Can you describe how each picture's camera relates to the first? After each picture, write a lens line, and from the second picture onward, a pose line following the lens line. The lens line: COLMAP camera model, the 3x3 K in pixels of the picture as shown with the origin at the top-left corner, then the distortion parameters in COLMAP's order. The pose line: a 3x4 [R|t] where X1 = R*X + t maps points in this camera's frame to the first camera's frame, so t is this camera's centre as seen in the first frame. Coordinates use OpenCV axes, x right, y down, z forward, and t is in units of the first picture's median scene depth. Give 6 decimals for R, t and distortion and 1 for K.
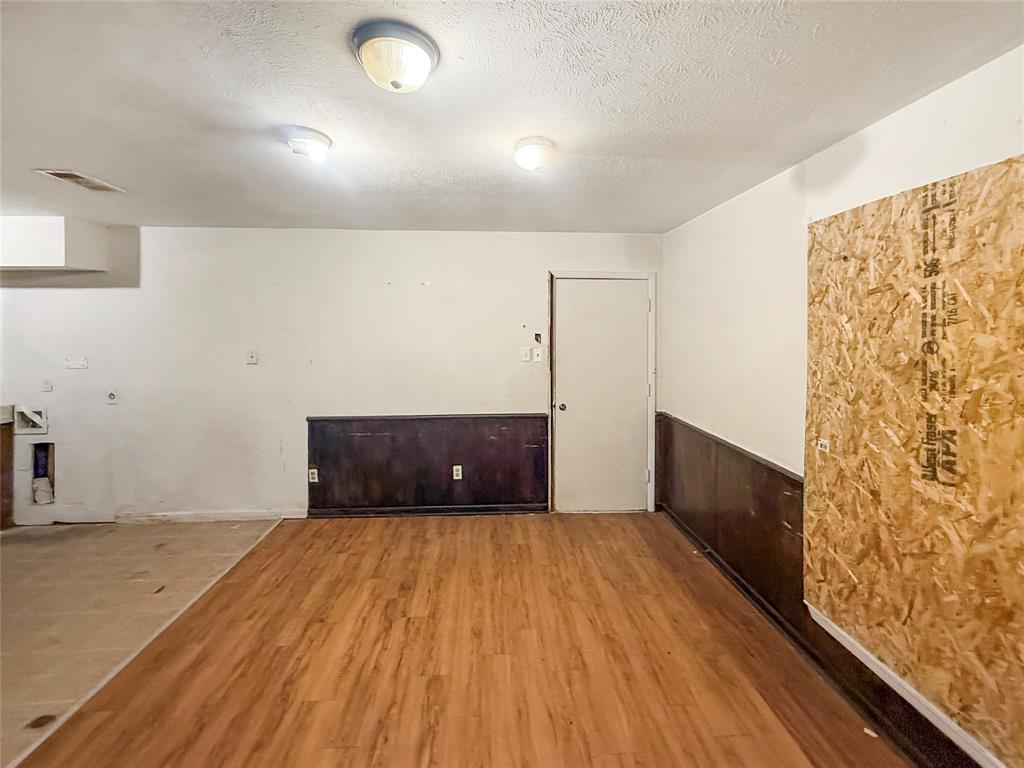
lens RADIAL K [[497.9, 0, 510.0], [0, 497.9, 358.5], [0, 0, 1]] dist [-0.002140, -0.000367]
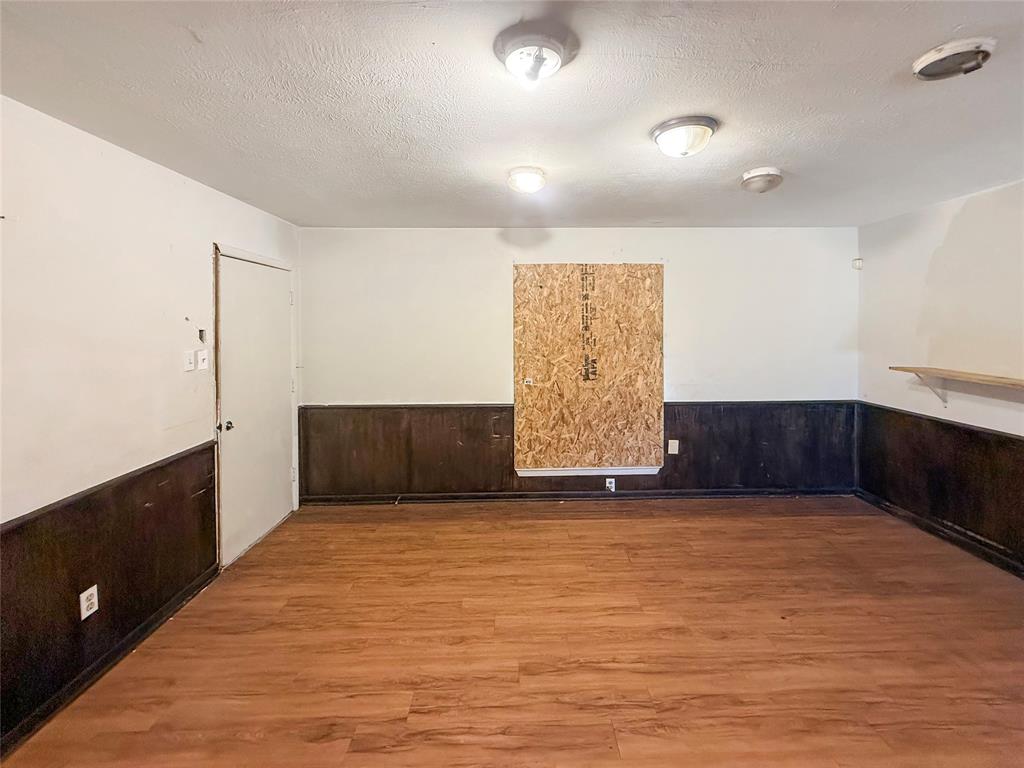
lens RADIAL K [[444.7, 0, 516.1], [0, 444.7, 351.3], [0, 0, 1]] dist [-0.000913, 0.000047]
pose [[-0.024783, -0.068121, 0.997369, -1.032628], [0.062912, 0.995592, 0.069563, -0.062261], [-0.997711, 0.064471, -0.020388, 1.021906]]
